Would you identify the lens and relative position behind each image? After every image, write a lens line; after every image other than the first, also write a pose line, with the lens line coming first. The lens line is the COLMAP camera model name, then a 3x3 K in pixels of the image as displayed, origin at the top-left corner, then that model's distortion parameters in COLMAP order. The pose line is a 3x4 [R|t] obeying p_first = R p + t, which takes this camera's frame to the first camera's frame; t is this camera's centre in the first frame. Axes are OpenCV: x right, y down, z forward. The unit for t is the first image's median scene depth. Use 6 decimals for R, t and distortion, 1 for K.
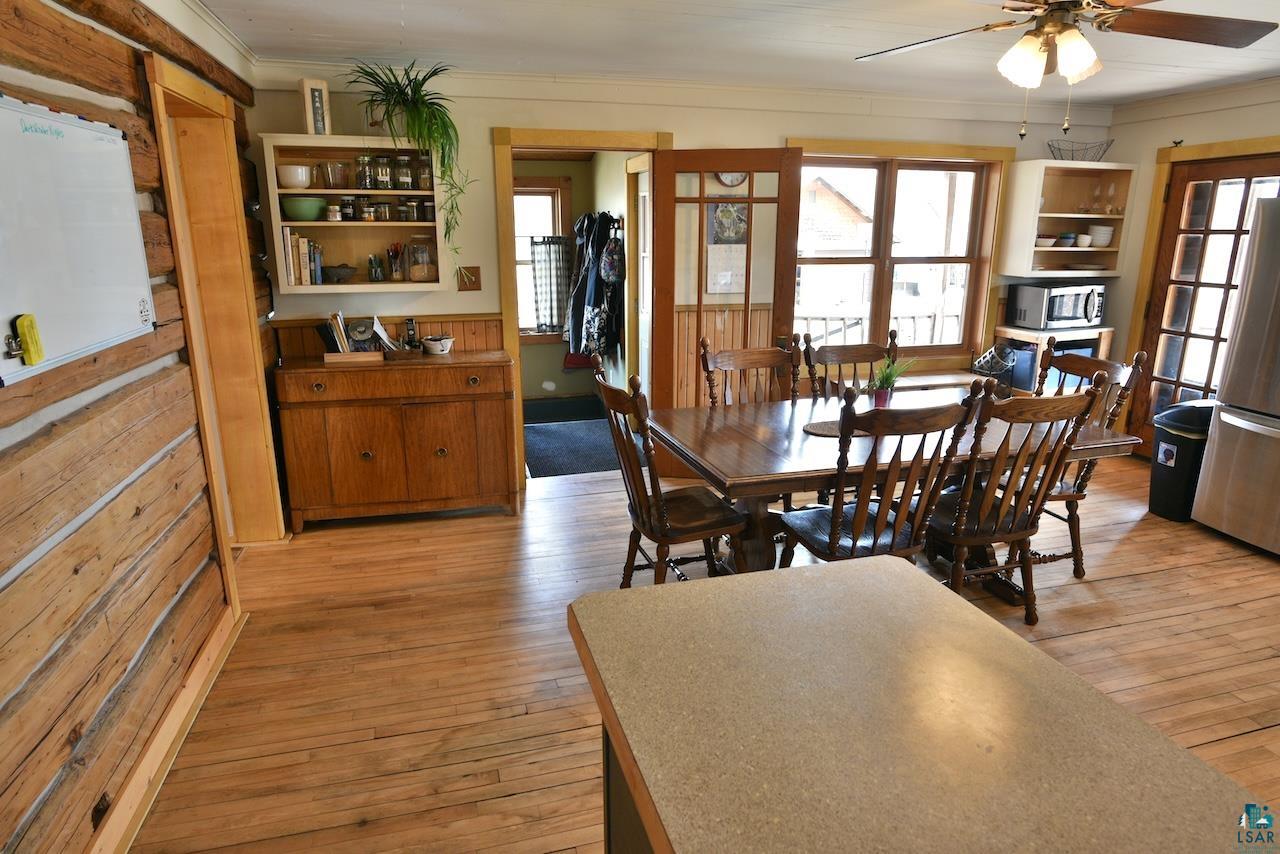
lens RADIAL K [[757.6, 0, 640.0], [0, 757.6, 427.0], [0, 0, 1]] dist [0.002236, 0.001553]
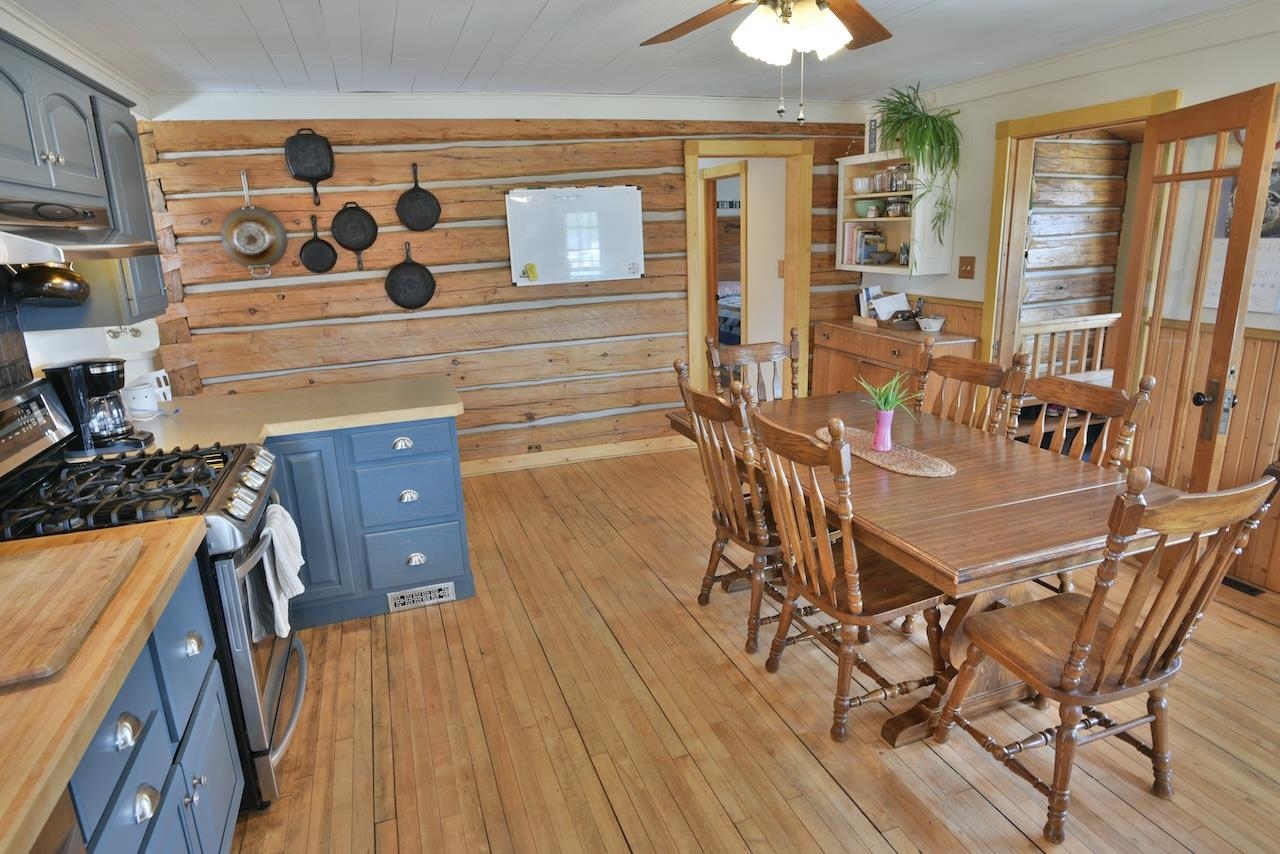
lens RADIAL K [[727.5, 0, 640.0], [0, 727.5, 427.0], [0, 0, 1]] dist [0.040647, 0.000570]
pose [[0.075802, 0.268315, -0.960344, 0.928887], [-0.226840, 0.942502, 0.245425, -0.151384], [0.970978, 0.199240, 0.132308, 0.516098]]
